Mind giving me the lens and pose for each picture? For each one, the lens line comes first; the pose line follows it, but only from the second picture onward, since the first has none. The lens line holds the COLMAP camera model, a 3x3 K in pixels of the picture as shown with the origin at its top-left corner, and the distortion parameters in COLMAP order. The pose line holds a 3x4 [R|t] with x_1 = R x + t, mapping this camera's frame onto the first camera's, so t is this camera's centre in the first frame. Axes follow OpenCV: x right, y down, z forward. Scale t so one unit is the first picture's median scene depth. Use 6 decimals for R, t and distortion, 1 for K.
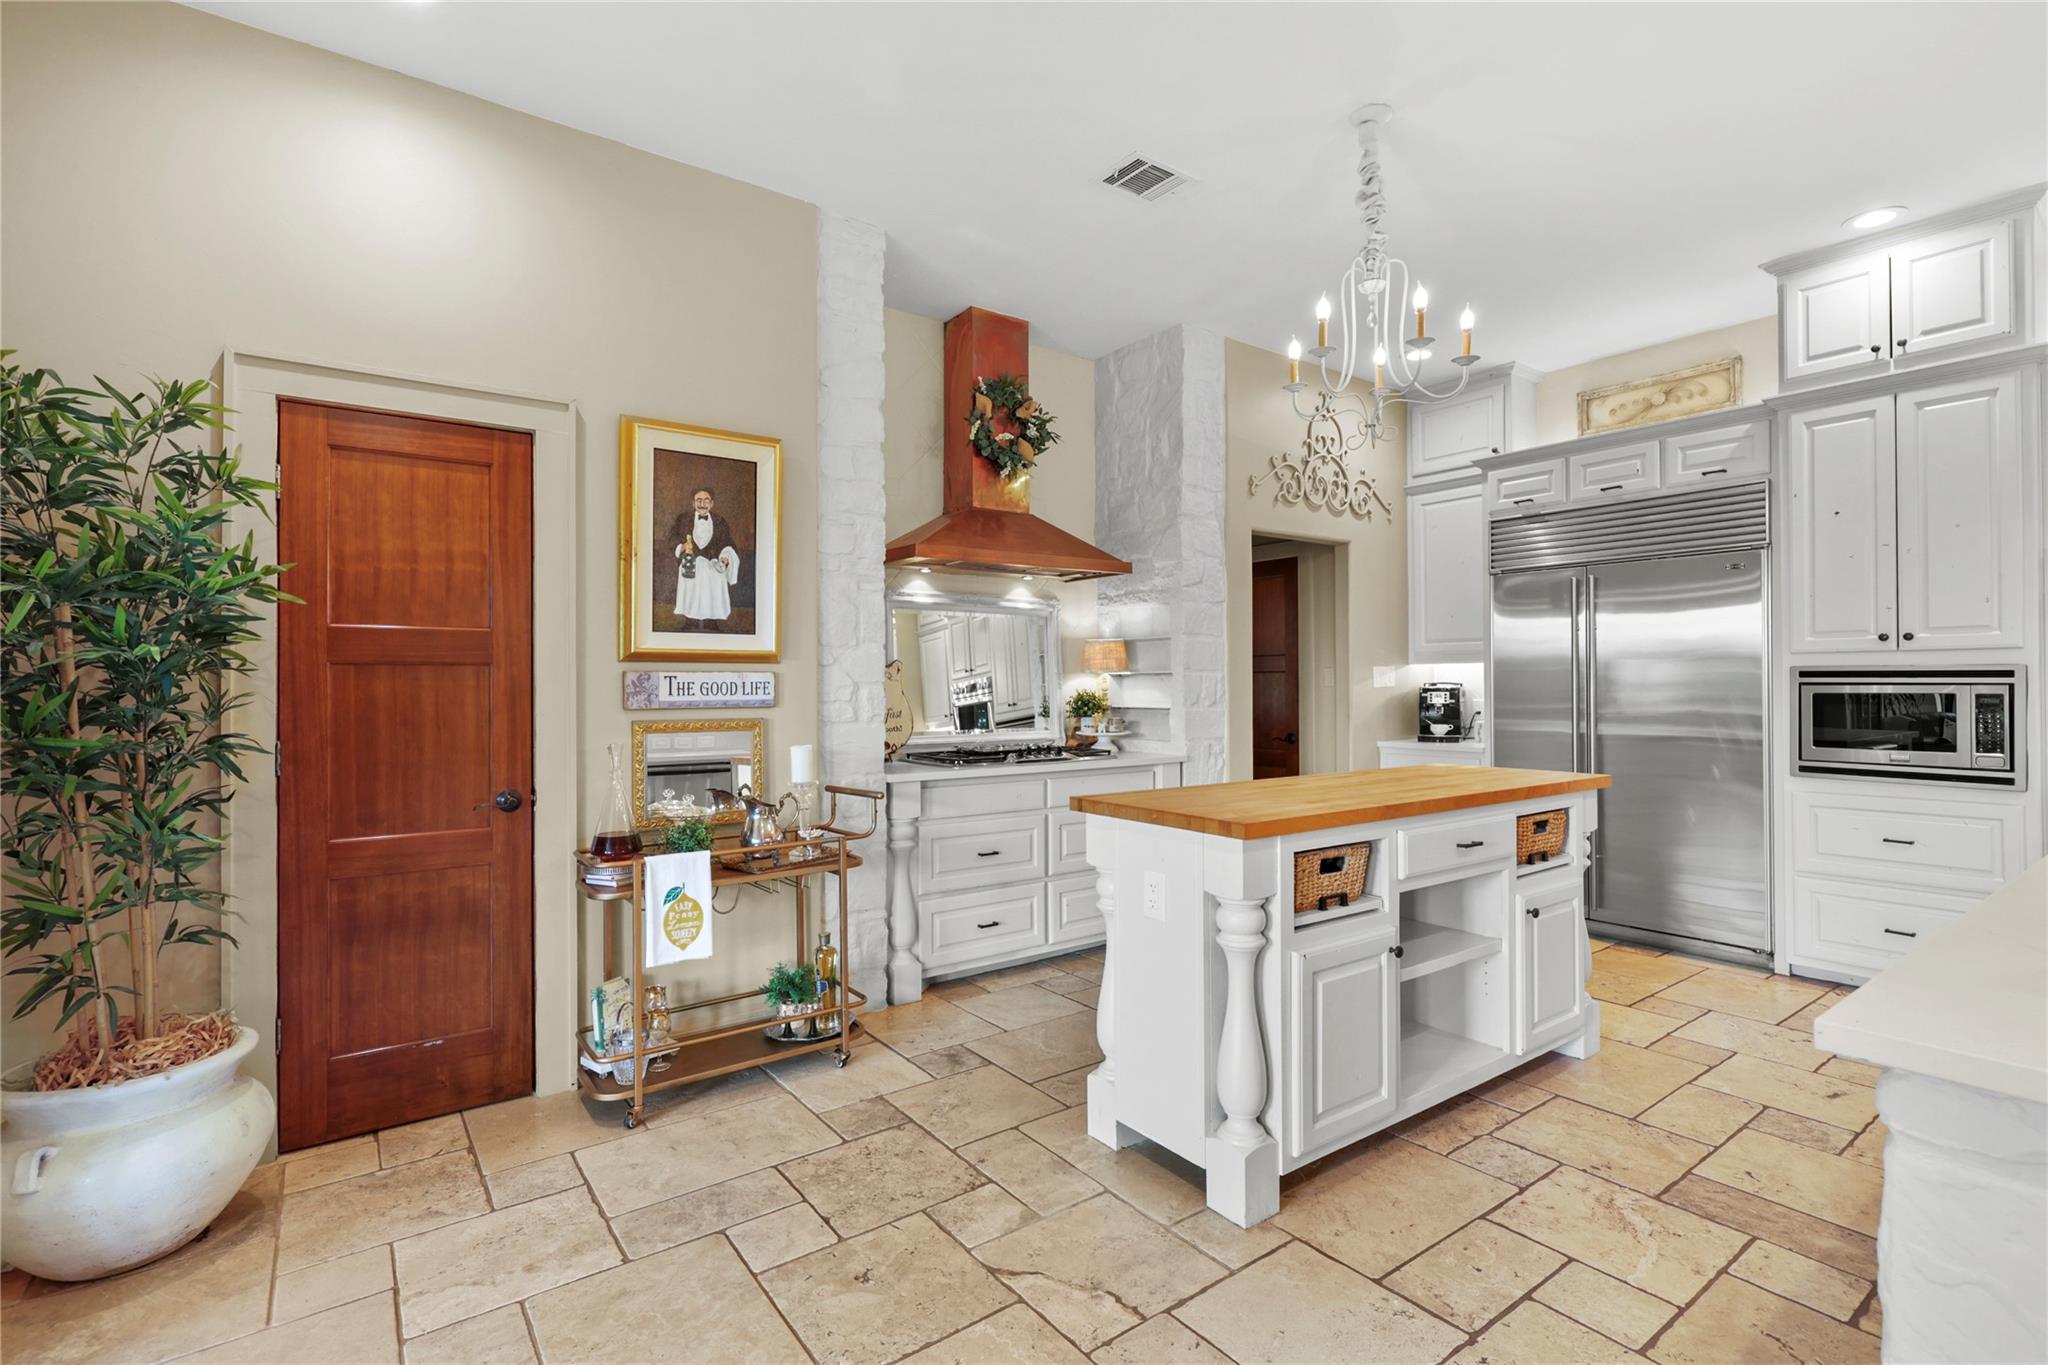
lens RADIAL K [[944.8, 0, 1027.0], [0, 944.8, 678.4], [0, 0, 1]] dist [0.001319, -0.000331]
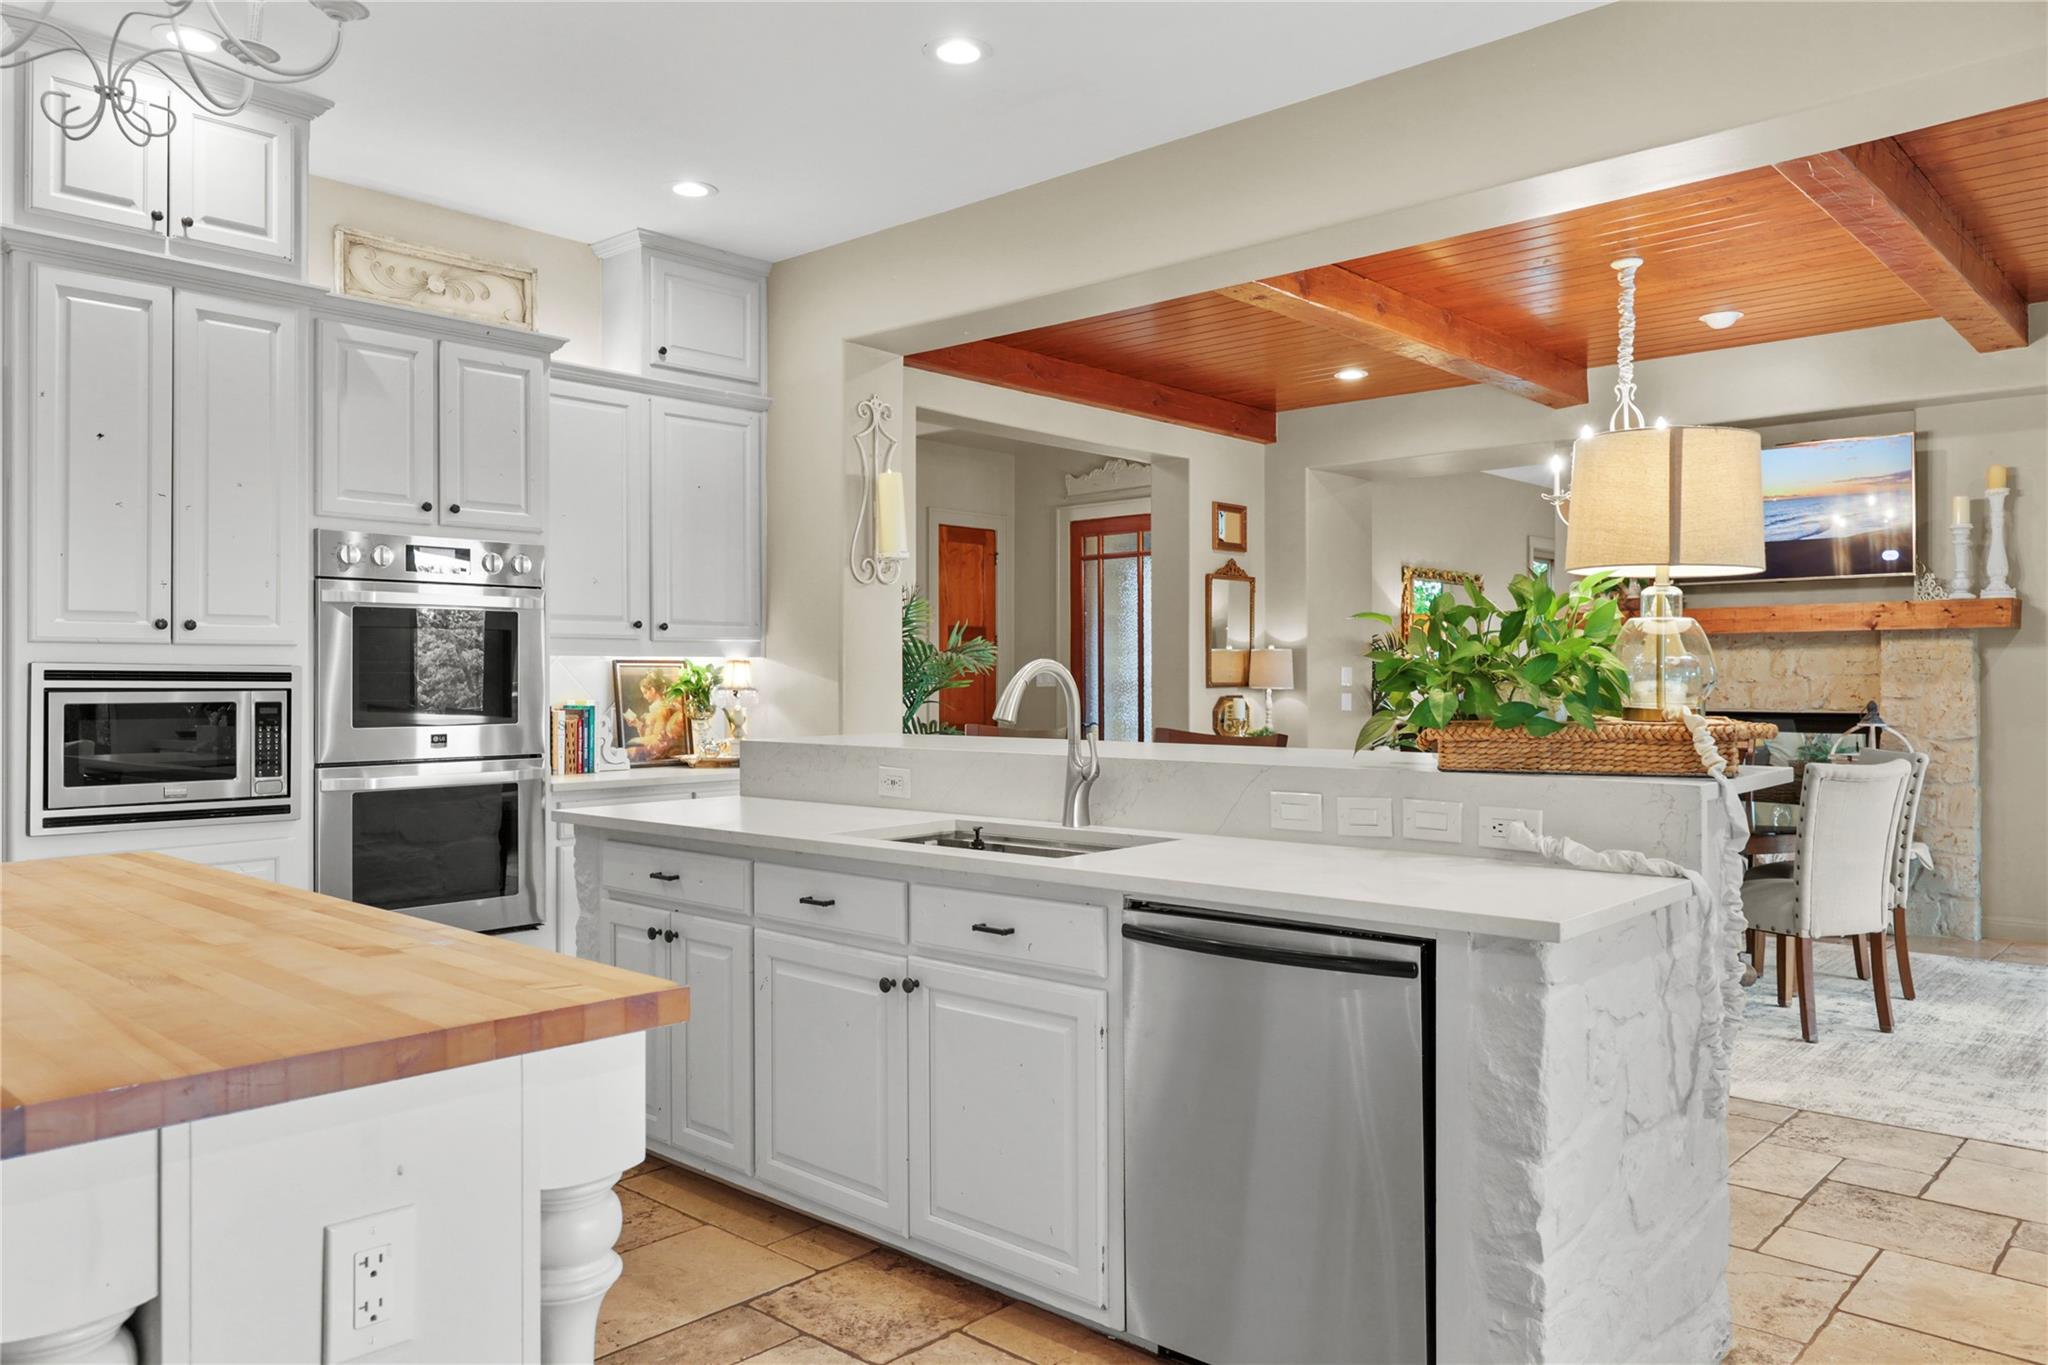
lens RADIAL K [[1452.1, 0, 1039.7], [0, 1452.1, 672.7], [0, 0, 1]] dist [0.000044, 0.002345]
pose [[-0.200283, 0.011574, 0.979670, -0.339520], [-0.003500, 0.999915, -0.012529, 0.005153], [-0.979732, -0.005938, -0.200225, 0.654522]]
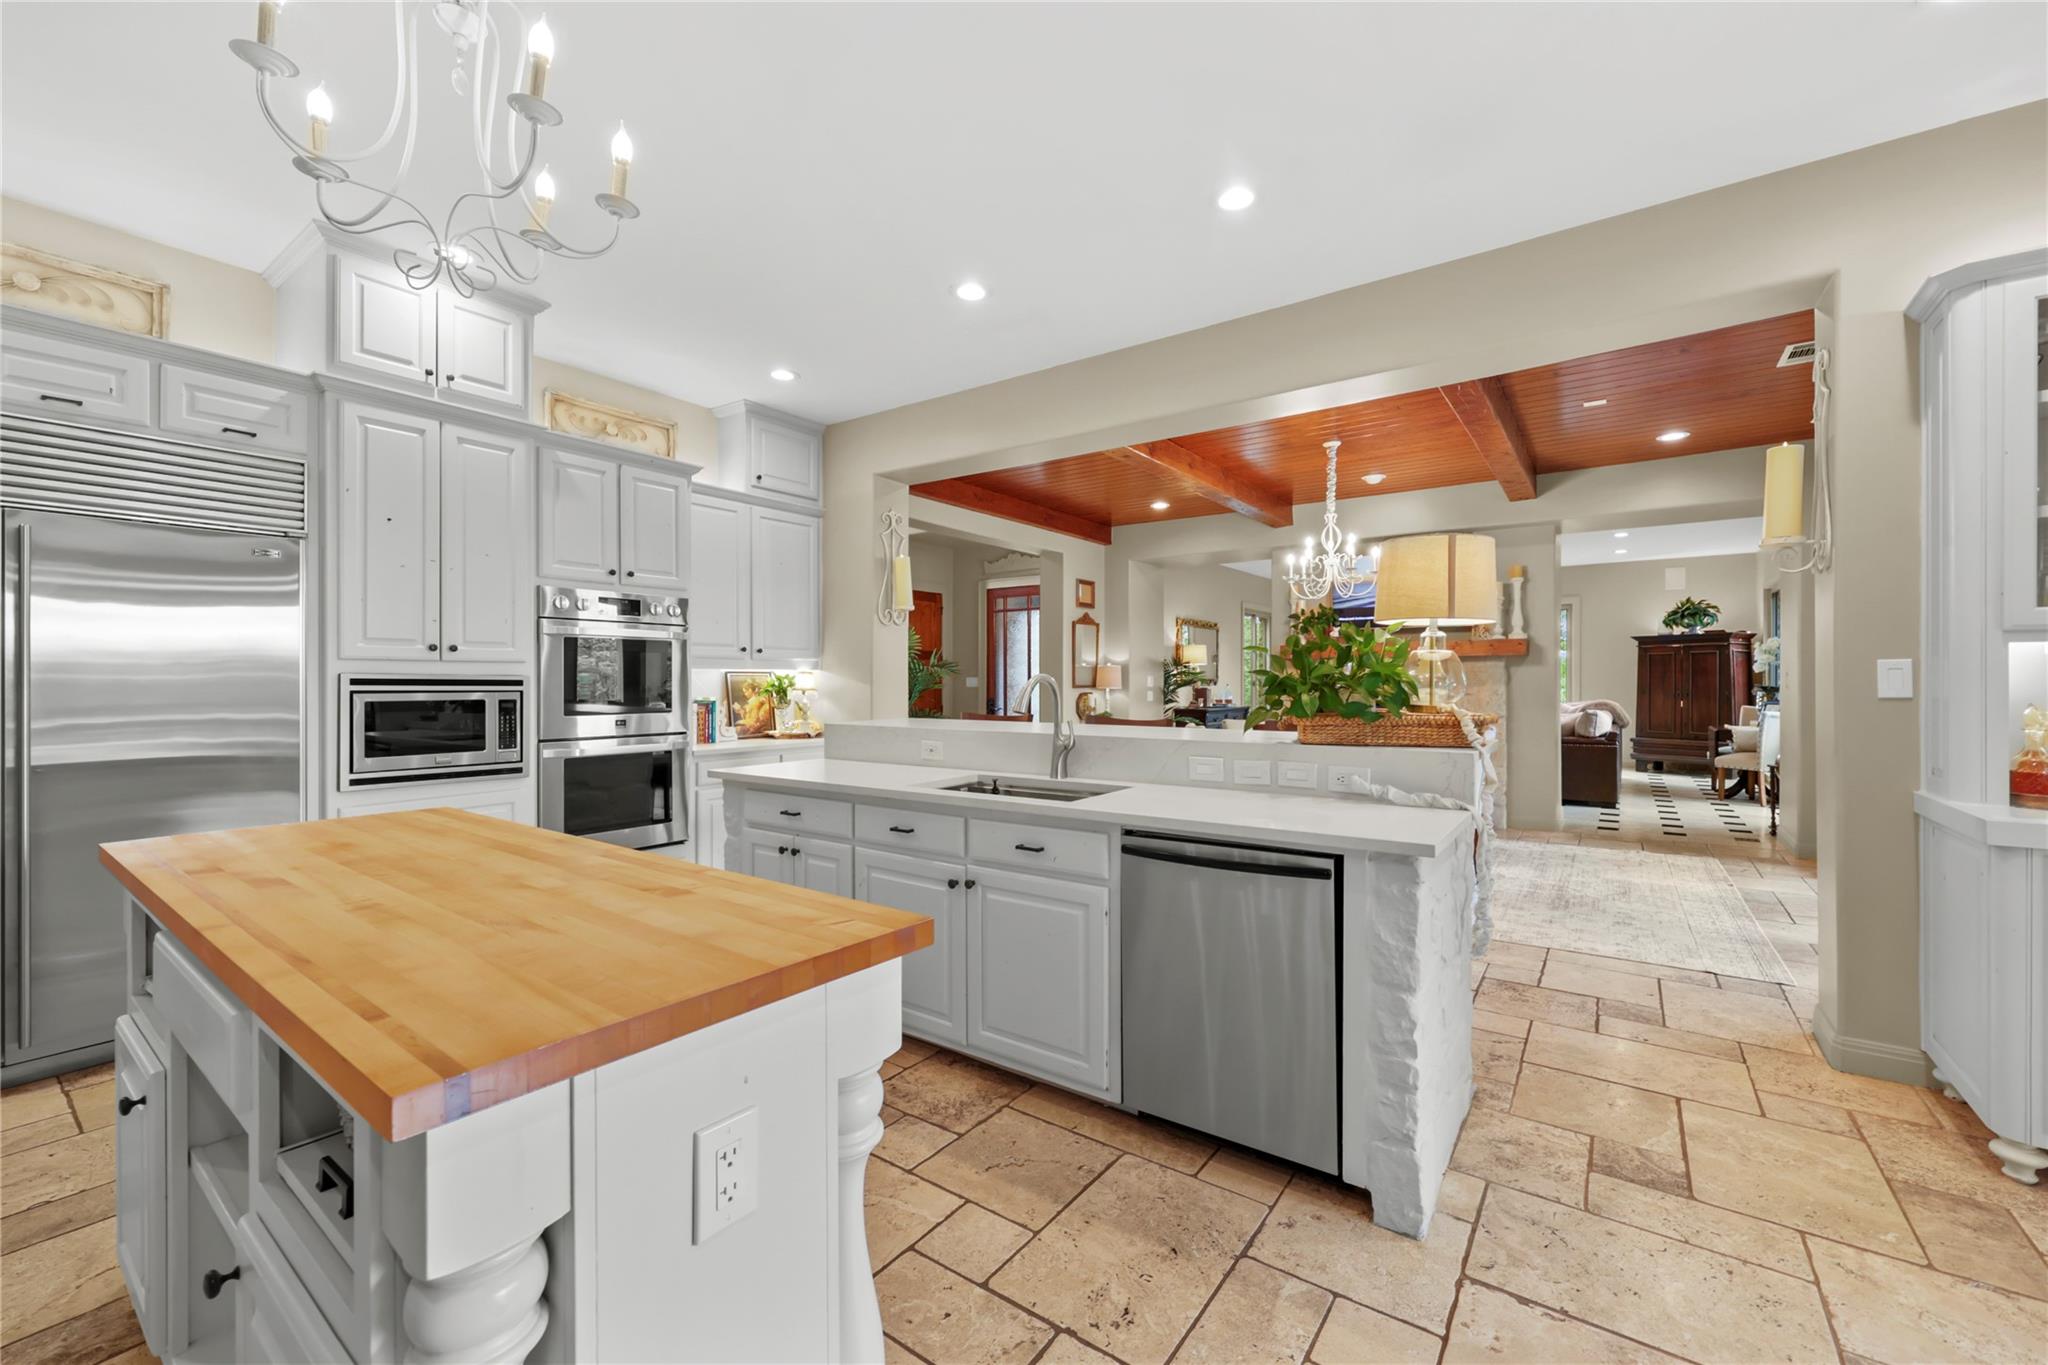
lens RADIAL K [[830.3, 0, 1036.4], [0, 830.3, 683.7], [0, 0, 1]] dist [-0.001099, 0.000161]
pose [[-0.314637, 0.003592, 0.949205, -0.216185], [-0.004063, 0.999979, -0.005131, -0.001246], [-0.949204, -0.005471, -0.314615, 0.745859]]
